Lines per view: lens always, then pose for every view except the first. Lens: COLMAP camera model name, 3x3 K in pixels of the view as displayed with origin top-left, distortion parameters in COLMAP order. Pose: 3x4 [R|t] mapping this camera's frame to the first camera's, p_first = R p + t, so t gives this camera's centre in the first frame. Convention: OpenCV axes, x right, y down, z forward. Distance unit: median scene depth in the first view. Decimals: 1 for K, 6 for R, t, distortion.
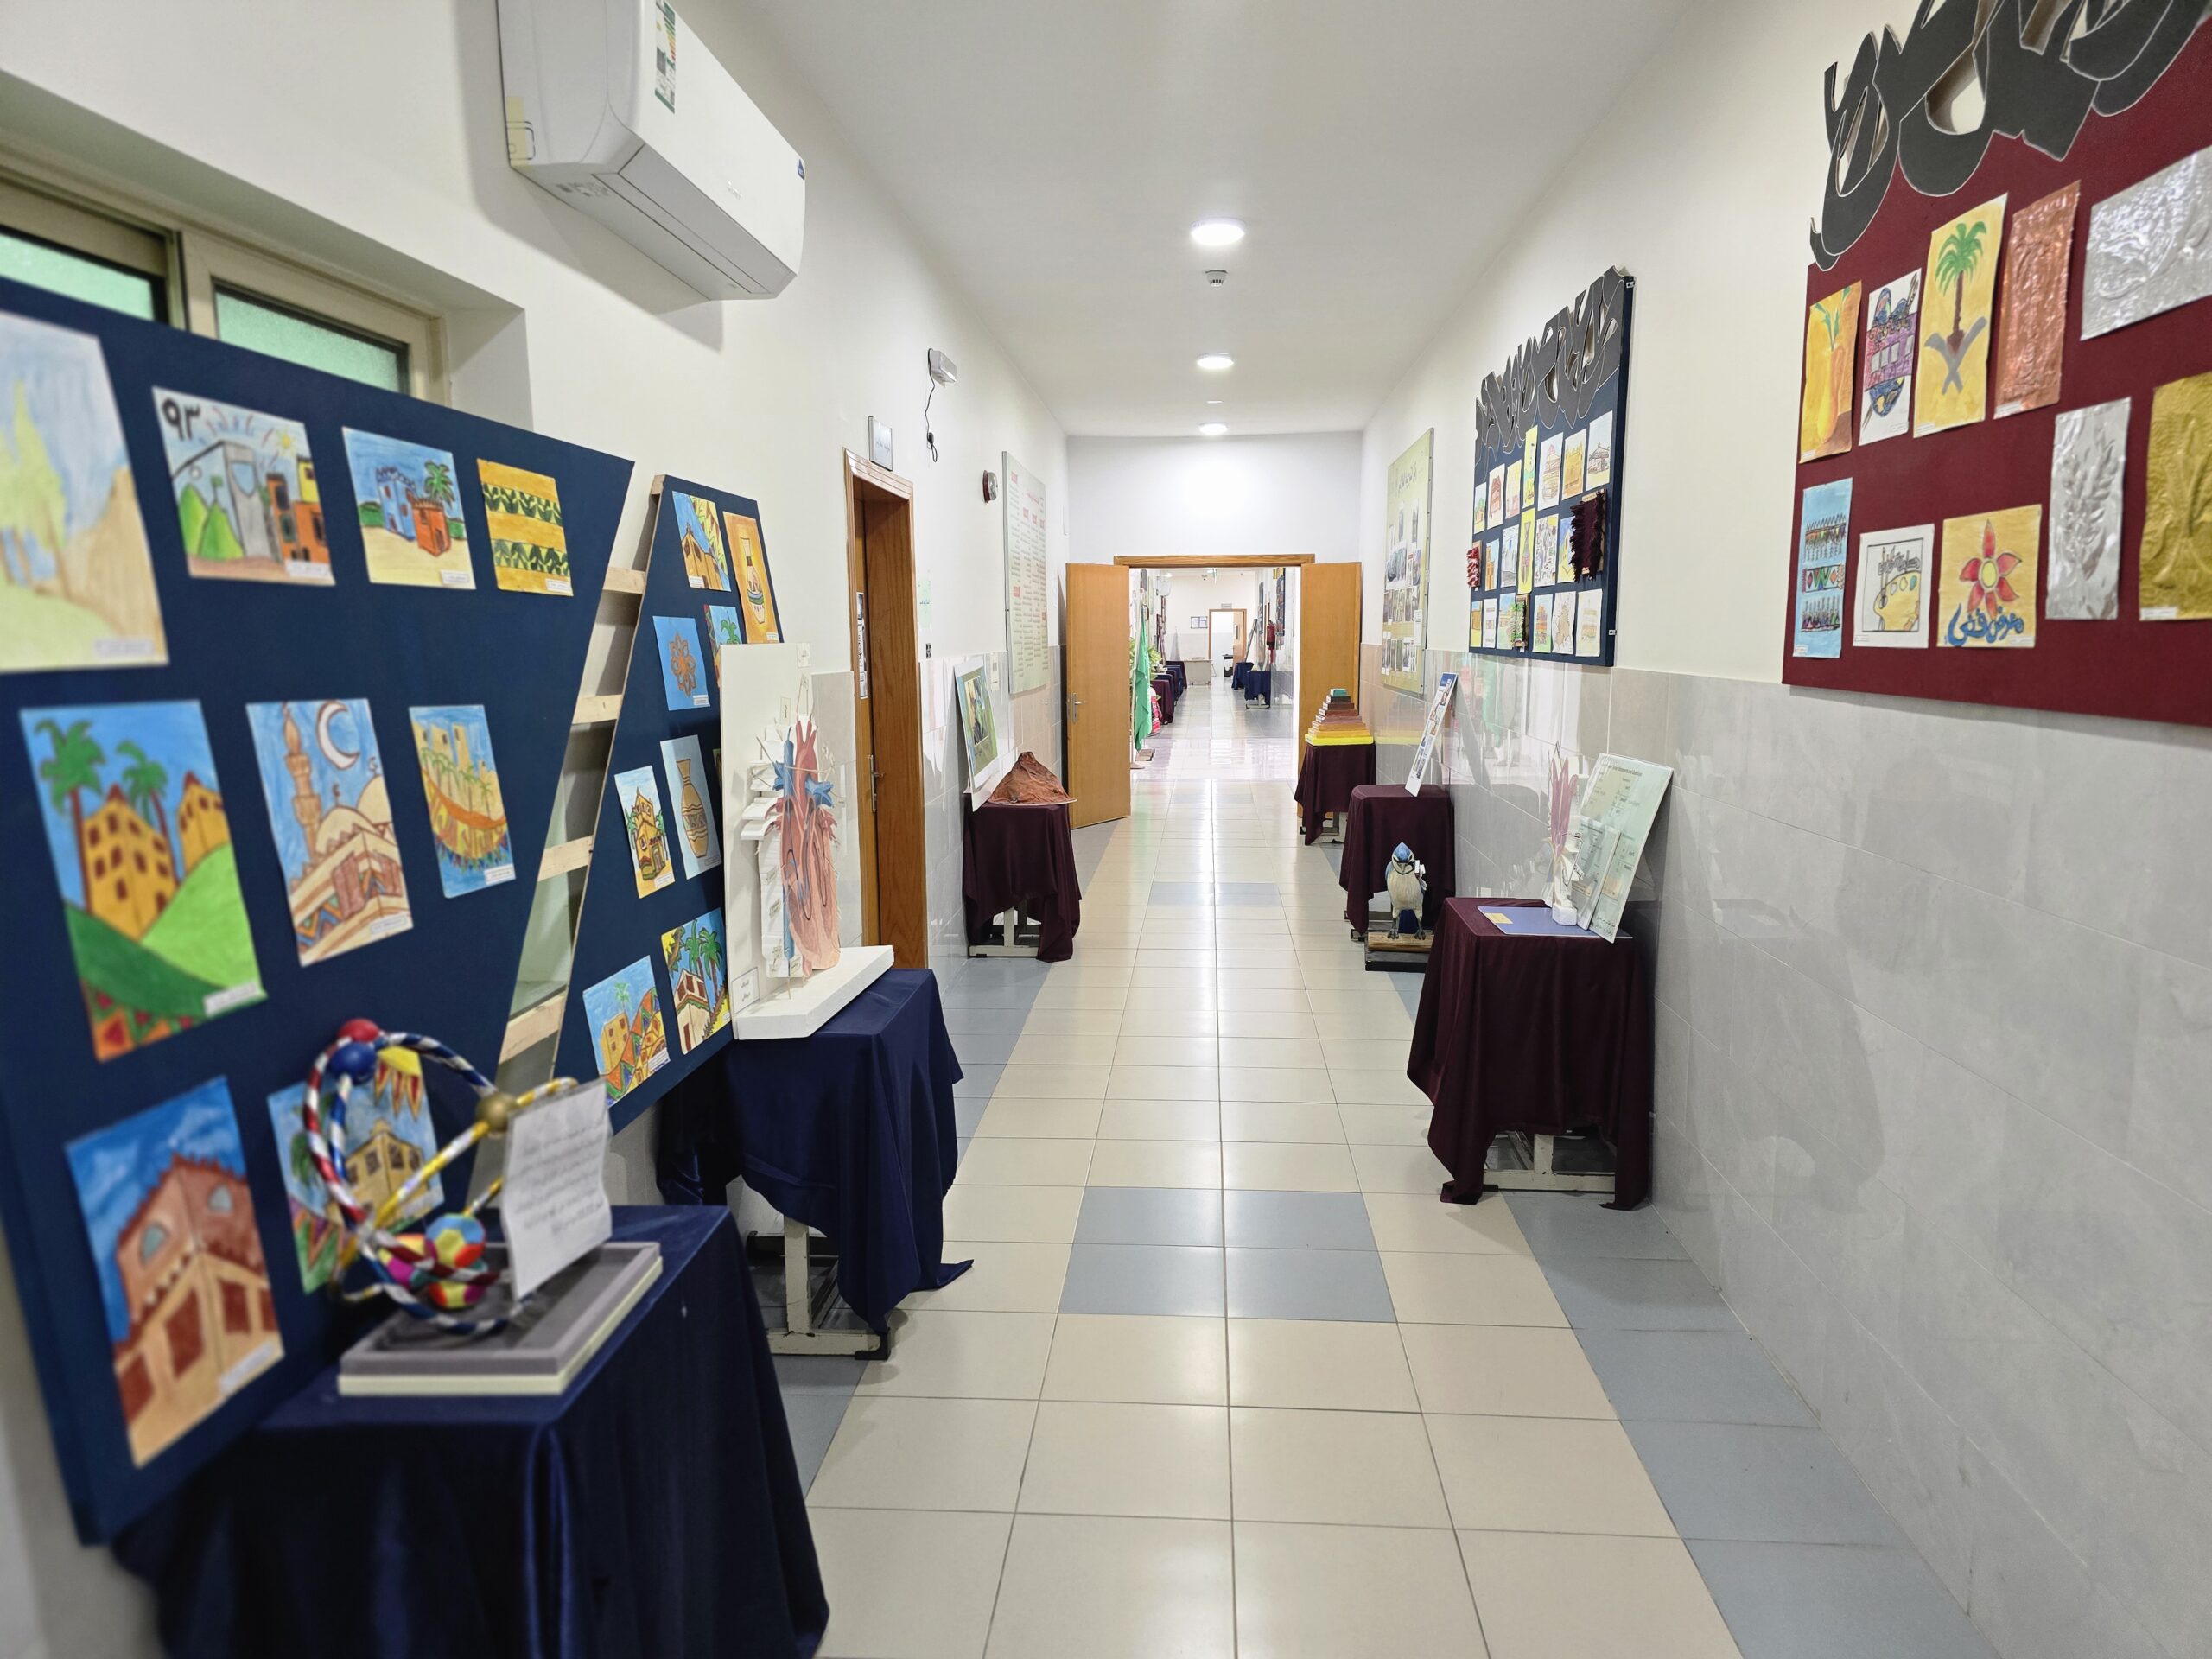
lens RADIAL K [[1479.6, 0, 1110.7], [0, 1479.6, 831.6], [0, 0, 1]] dist [0.060980, -0.056665]
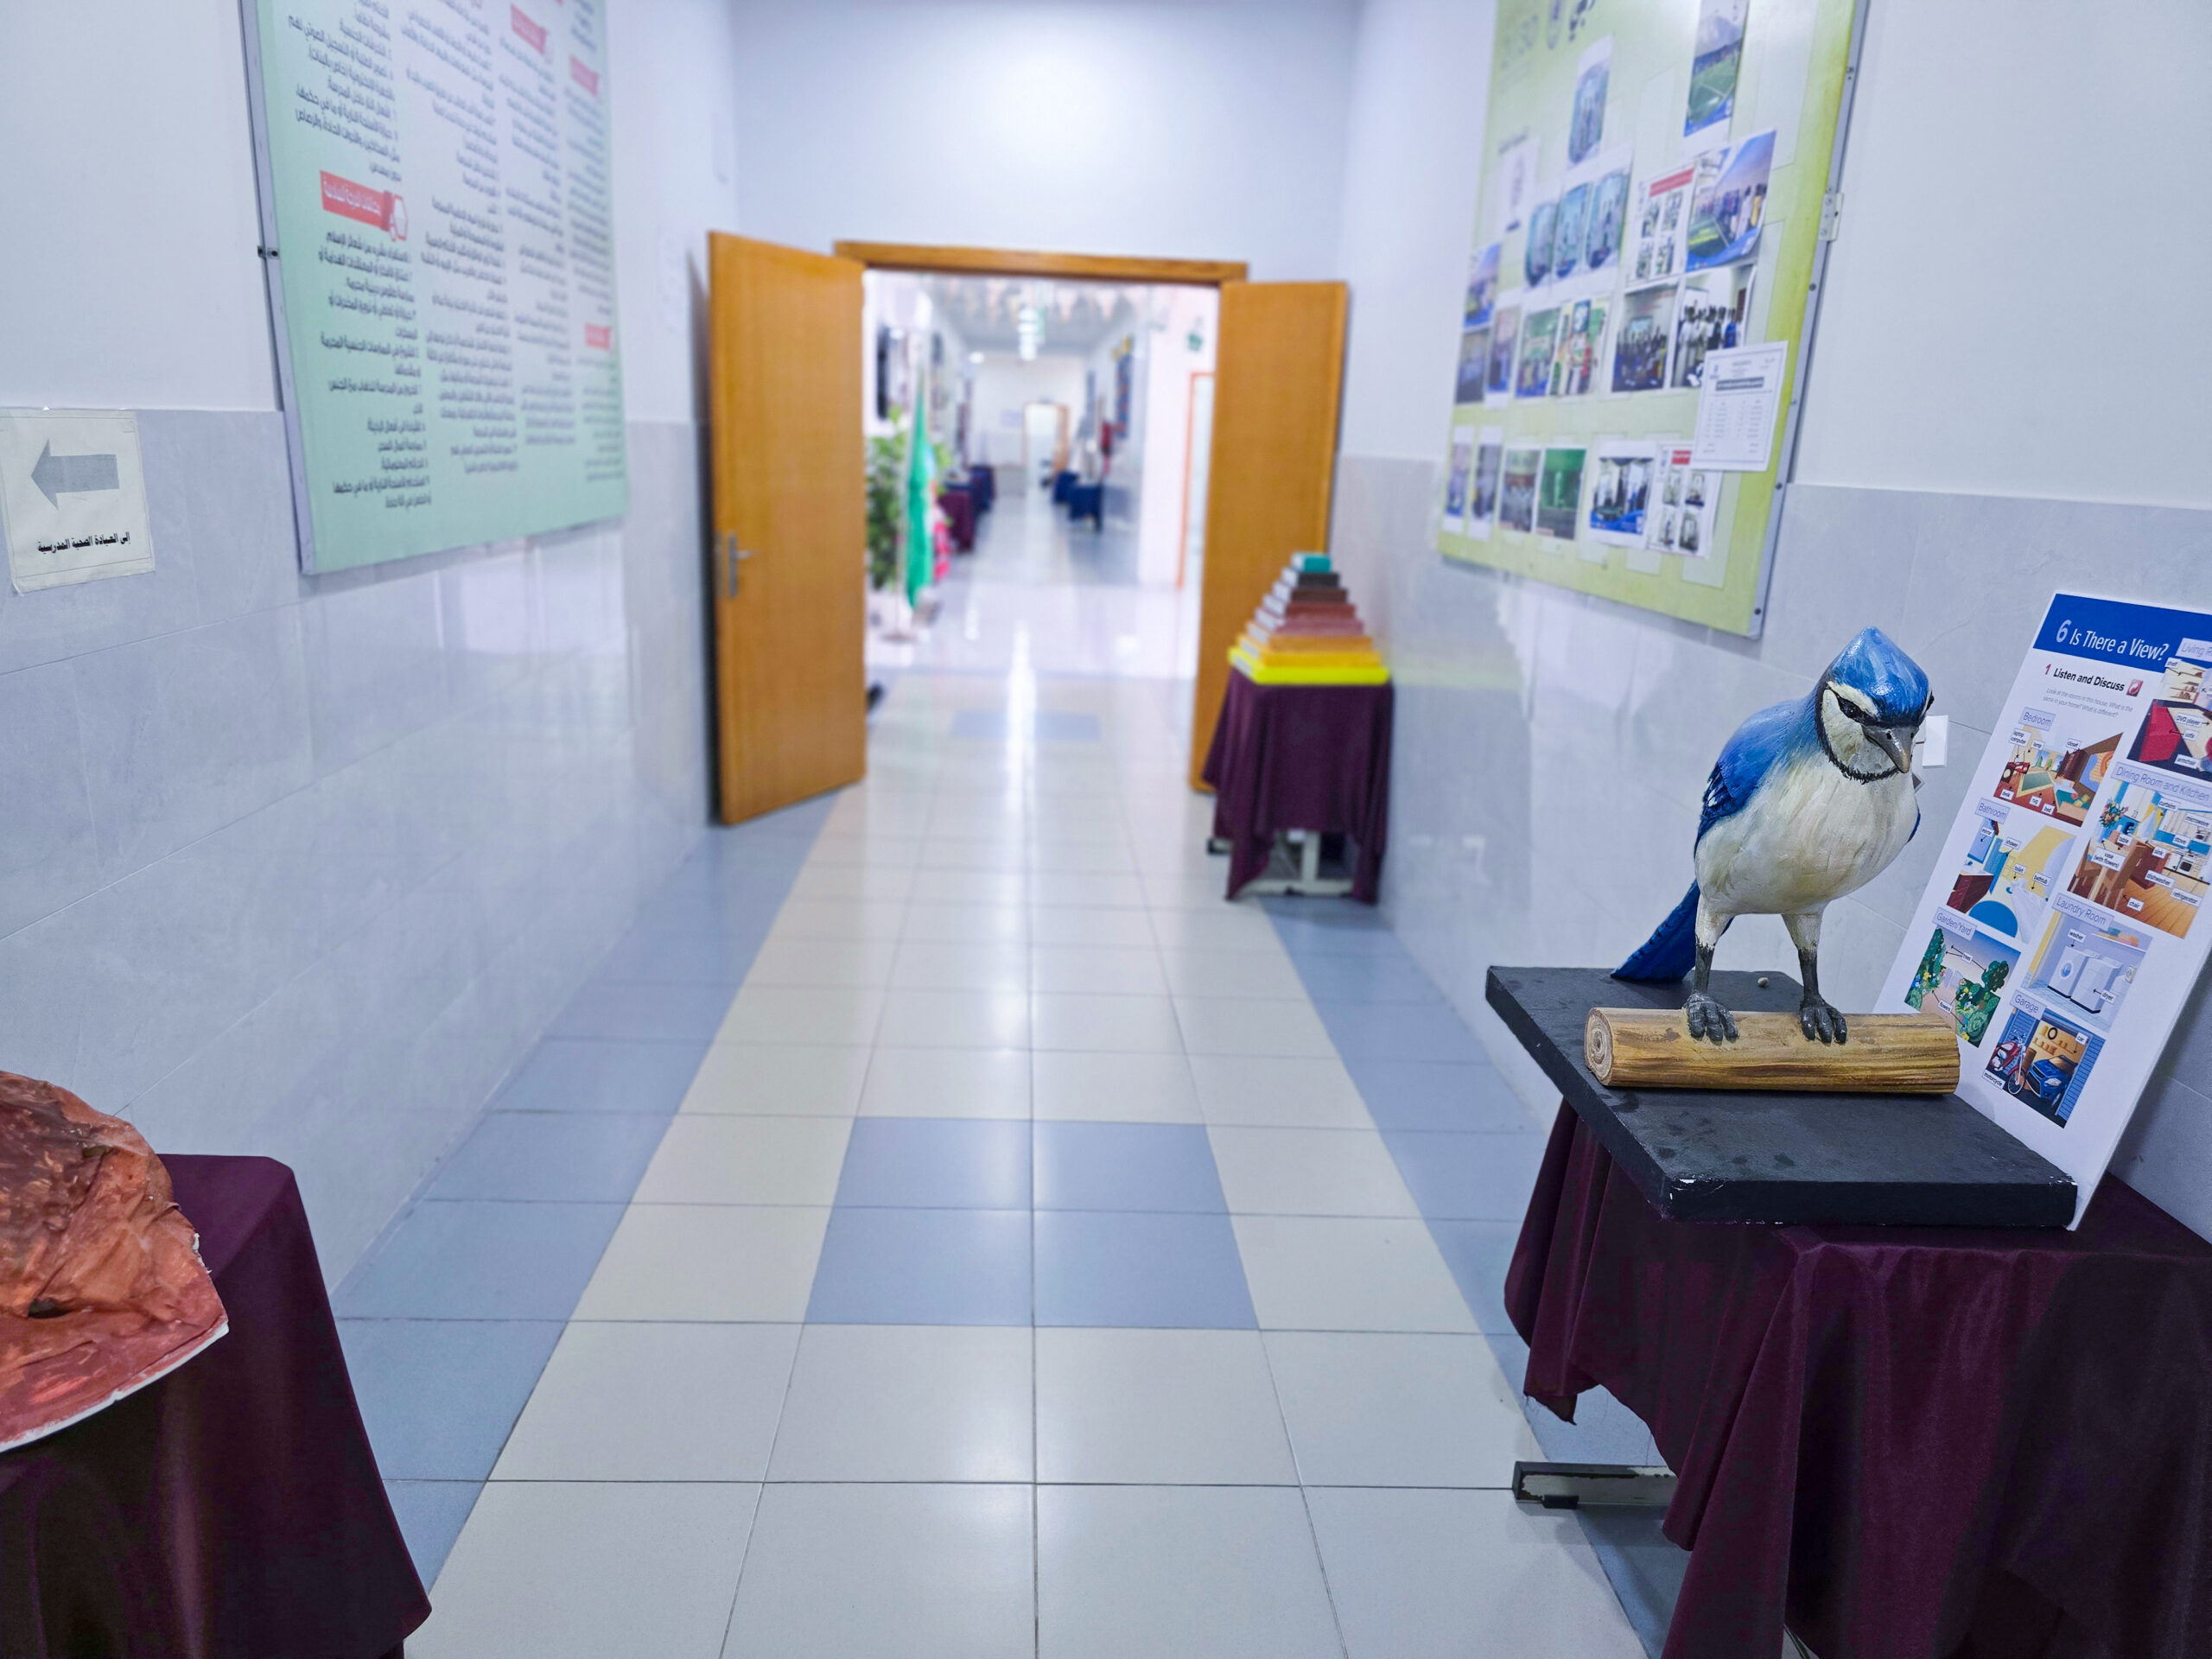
lens RADIAL K [[1479.6, 0, 1101.0], [0, 1479.6, 821.0], [0, 0, 1]] dist [0.060980, -0.056665]
pose [[0.991994, 0.018957, 0.124854, 0.015601], [-0.033917, 0.992338, 0.118805, -0.030605], [-0.121645, -0.122089, 0.985036, 0.250717]]
